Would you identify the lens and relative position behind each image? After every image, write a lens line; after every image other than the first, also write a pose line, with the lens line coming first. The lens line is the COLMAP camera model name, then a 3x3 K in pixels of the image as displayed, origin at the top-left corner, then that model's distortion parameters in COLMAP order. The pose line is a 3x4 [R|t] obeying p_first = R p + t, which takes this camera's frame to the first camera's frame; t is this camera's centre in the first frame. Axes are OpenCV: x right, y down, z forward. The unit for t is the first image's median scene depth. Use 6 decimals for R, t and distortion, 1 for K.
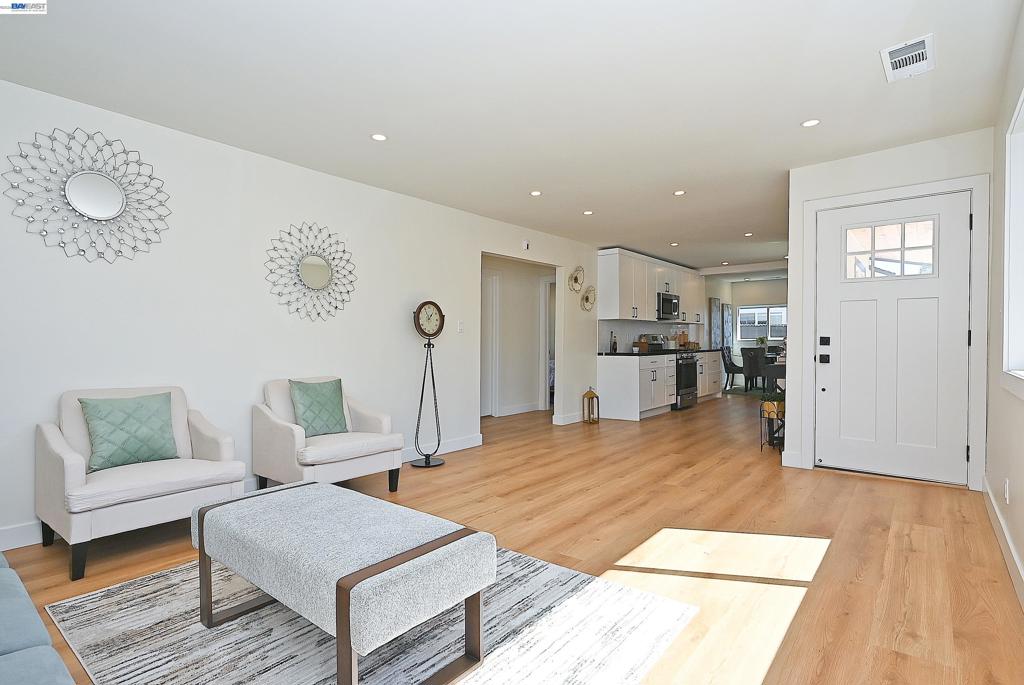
lens RADIAL K [[509.6, 0, 512.0], [0, 509.6, 342.5], [0, 0, 1]] dist [0.002608, 0.000864]
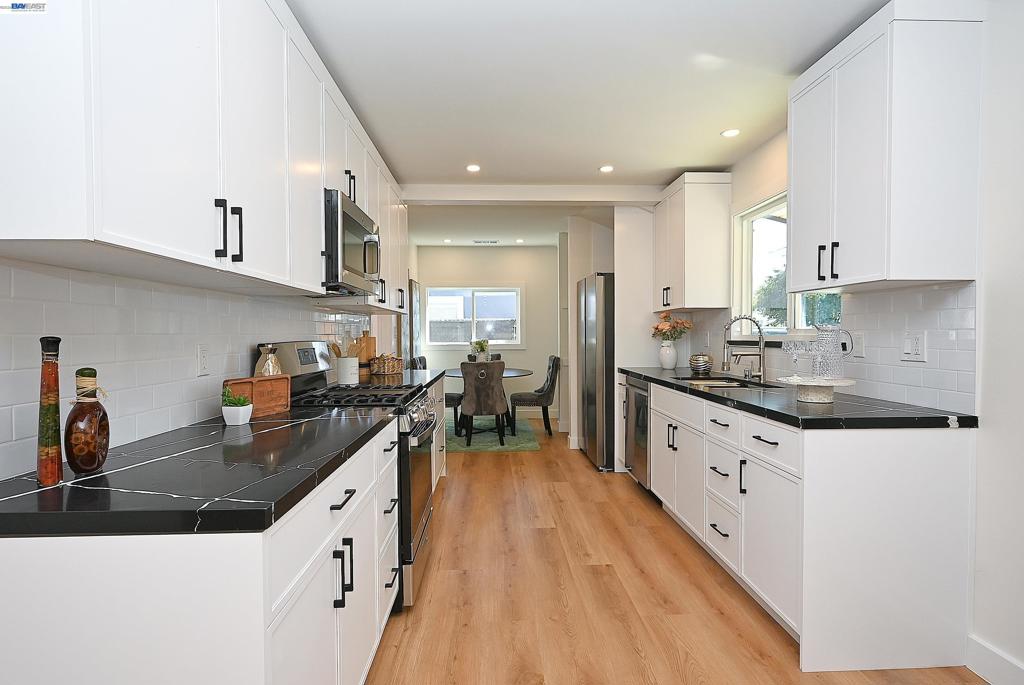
lens RADIAL K [[518.5, 0, 509.9], [0, 518.5, 342.6], [0, 0, 1]] dist [-0.000502, 0.000280]
pose [[0.750497, -0.009552, 0.660805, 0.373833], [0.002890, 0.999933, 0.011171, -0.041428], [-0.660868, -0.006474, 0.750475, 1.532121]]
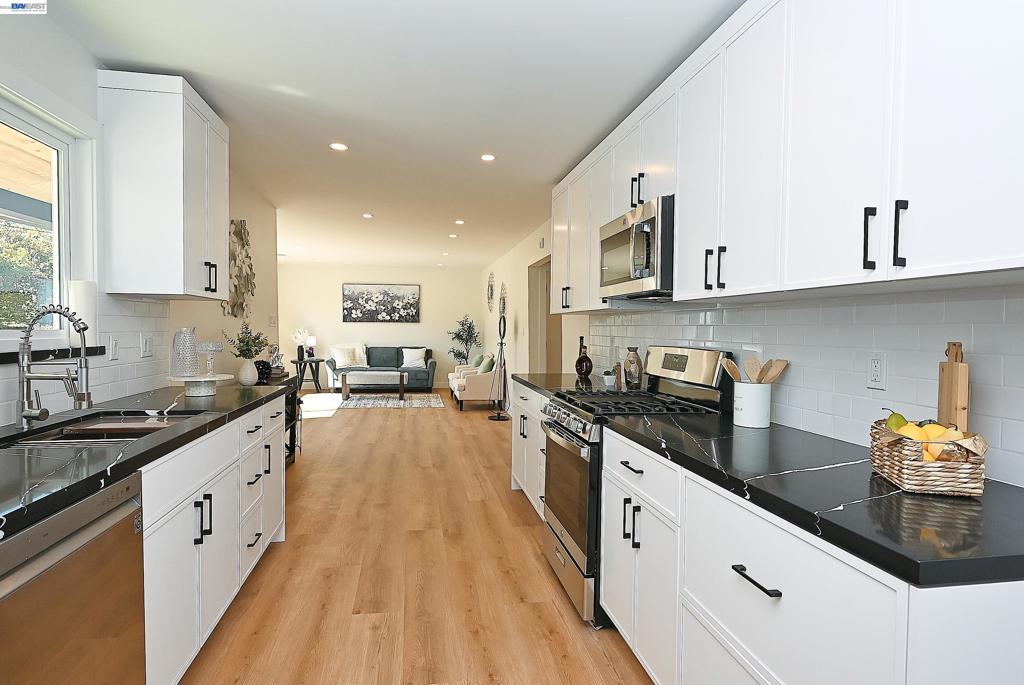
lens RADIAL K [[547.2, 0, 512.0], [0, 547.2, 342.5], [0, 0, 1]] dist [-0.000747, -0.000213]
pose [[-0.645962, 0.018381, -0.763148, 1.298161], [-0.009858, 0.999426, 0.032416, -0.062330], [0.763306, 0.028463, -0.645410, 2.504975]]
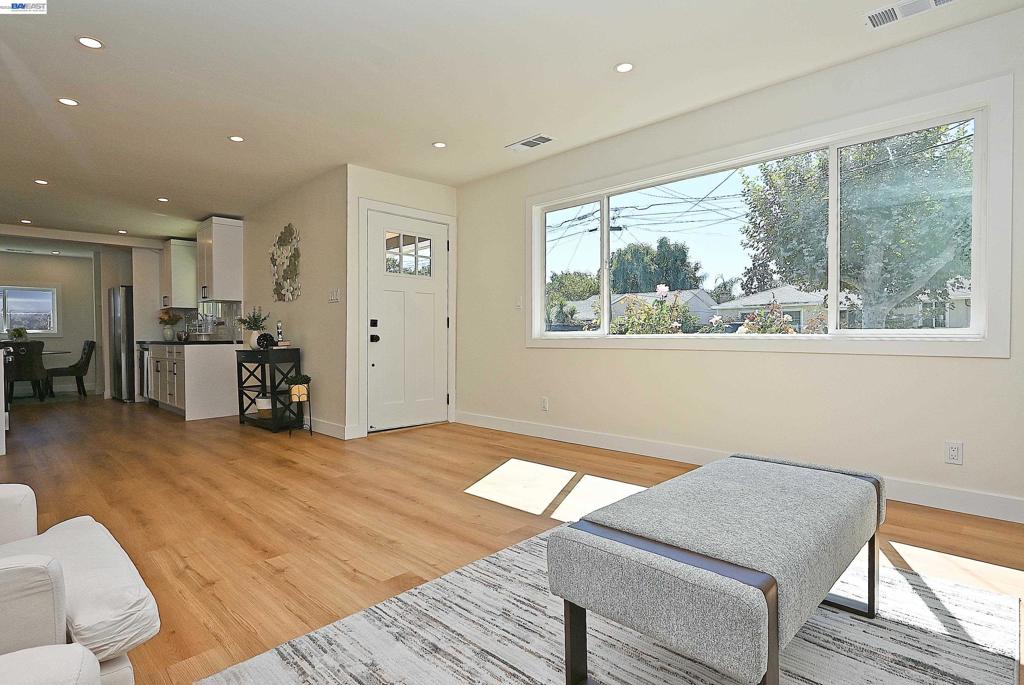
lens RADIAL K [[528.1, 0, 512.0], [0, 528.1, 342.5], [0, 0, 1]] dist [-0.001474, -0.000244]
pose [[0.094891, -0.005381, 0.995473, -0.575759], [0.010554, 0.999935, 0.004399, 0.040618], [-0.995432, 0.010089, 0.094942, 0.595350]]
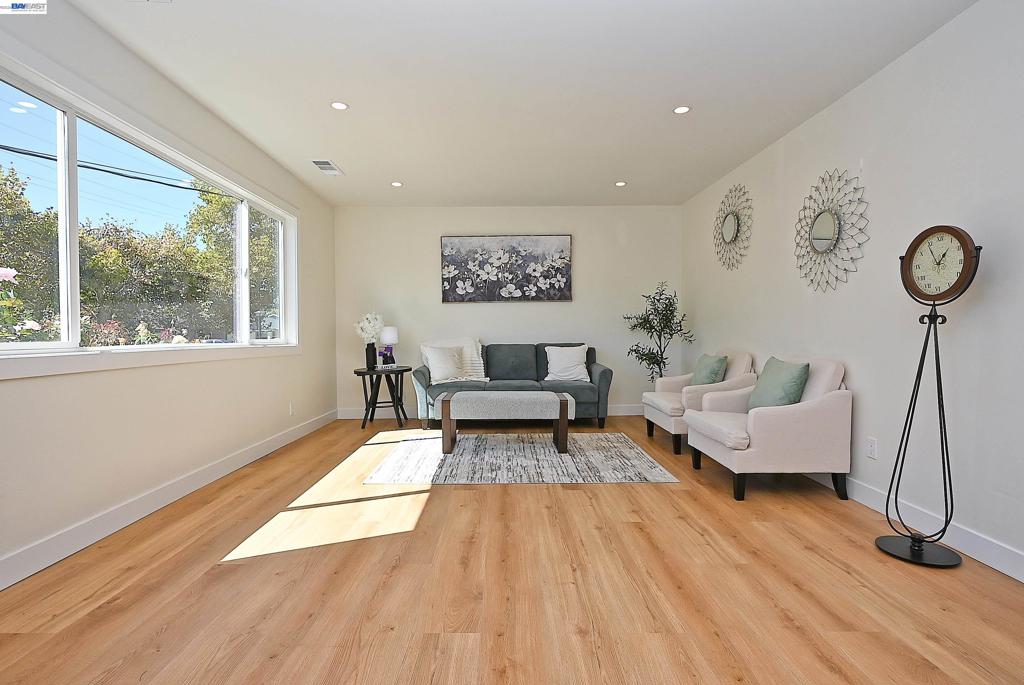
lens RADIAL K [[509.6, 0, 512.0], [0, 509.6, 342.5], [0, 0, 1]] dist [0.002608, 0.000864]
pose [[-0.761932, 0.024281, -0.647202, 0.546426], [0.010089, 0.999621, 0.025626, 0.014047], [0.647579, 0.012996, -0.761888, 1.329089]]
